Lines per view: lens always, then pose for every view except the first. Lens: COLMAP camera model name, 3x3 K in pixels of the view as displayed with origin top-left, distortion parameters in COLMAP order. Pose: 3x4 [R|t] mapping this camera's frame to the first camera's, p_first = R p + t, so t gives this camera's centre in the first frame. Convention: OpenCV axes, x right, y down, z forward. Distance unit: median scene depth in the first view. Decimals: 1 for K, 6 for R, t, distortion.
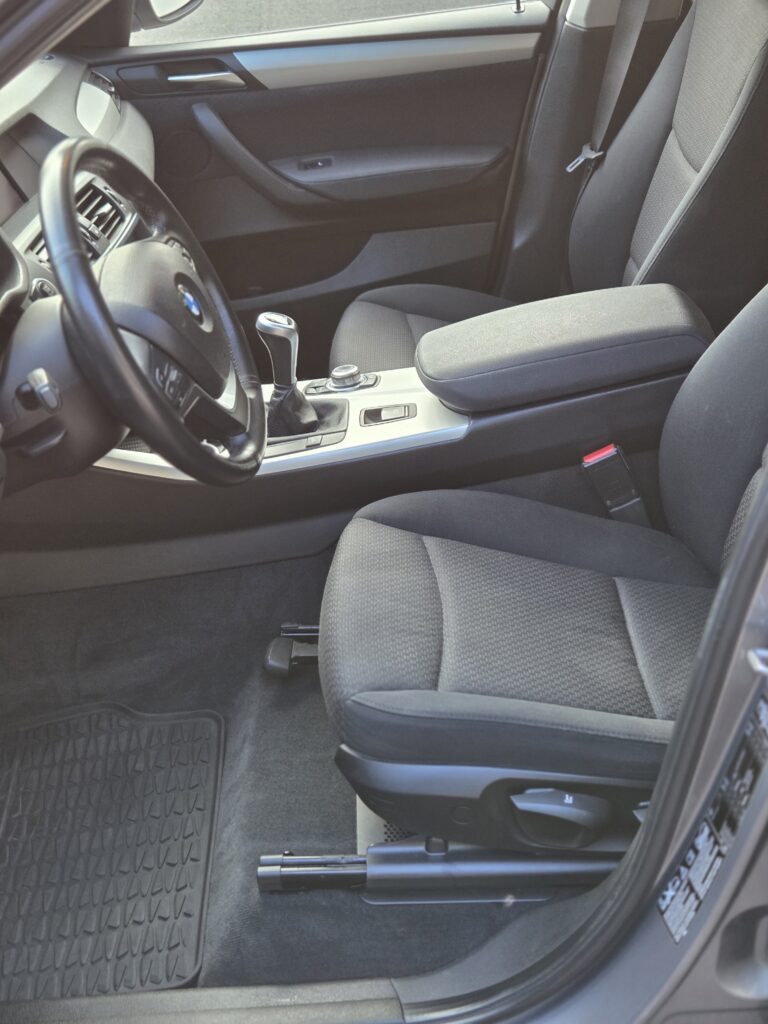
lens RADIAL K [[1371.3, 0, 384.0], [0, 1371.3, 512.0], [0, 0, 1]] dist [0.118492, 0.000545]
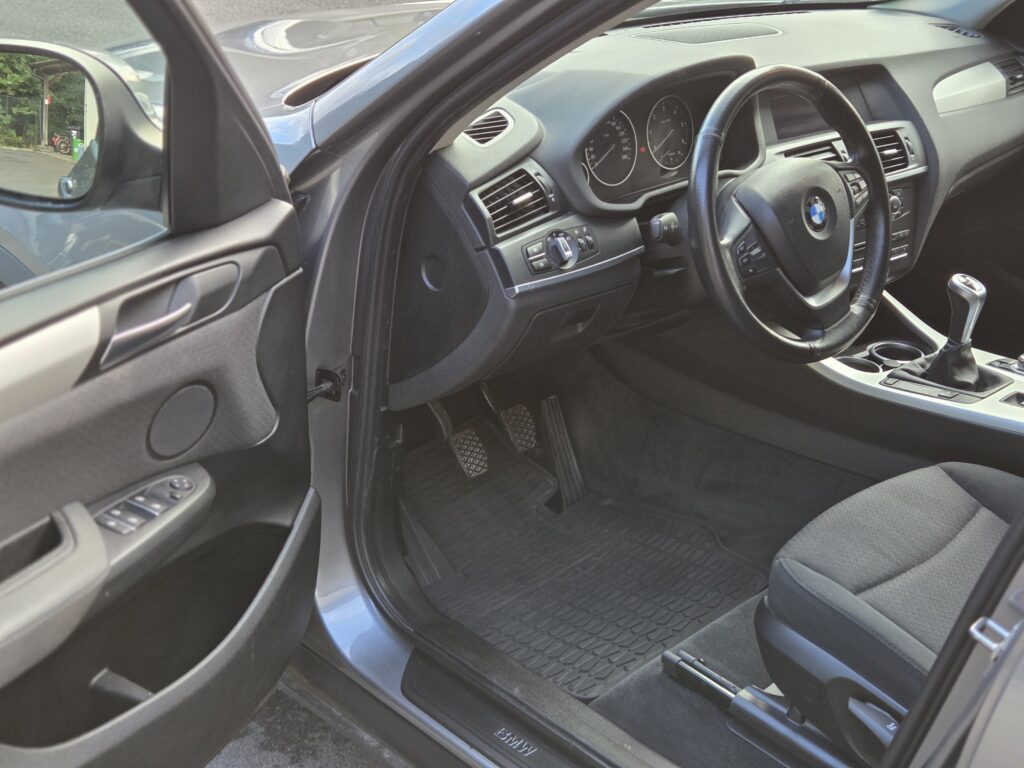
lens RADIAL K [[1371.3, 0, 512.0], [0, 1371.3, 384.0], [0, 0, 1]] dist [0.118492, 0.000545]
pose [[0.696386, 0.390232, -0.602300, 0.425957], [-0.435256, 0.896932, 0.077877, 0.007718], [0.570613, 0.207922, 0.794462, -0.096424]]
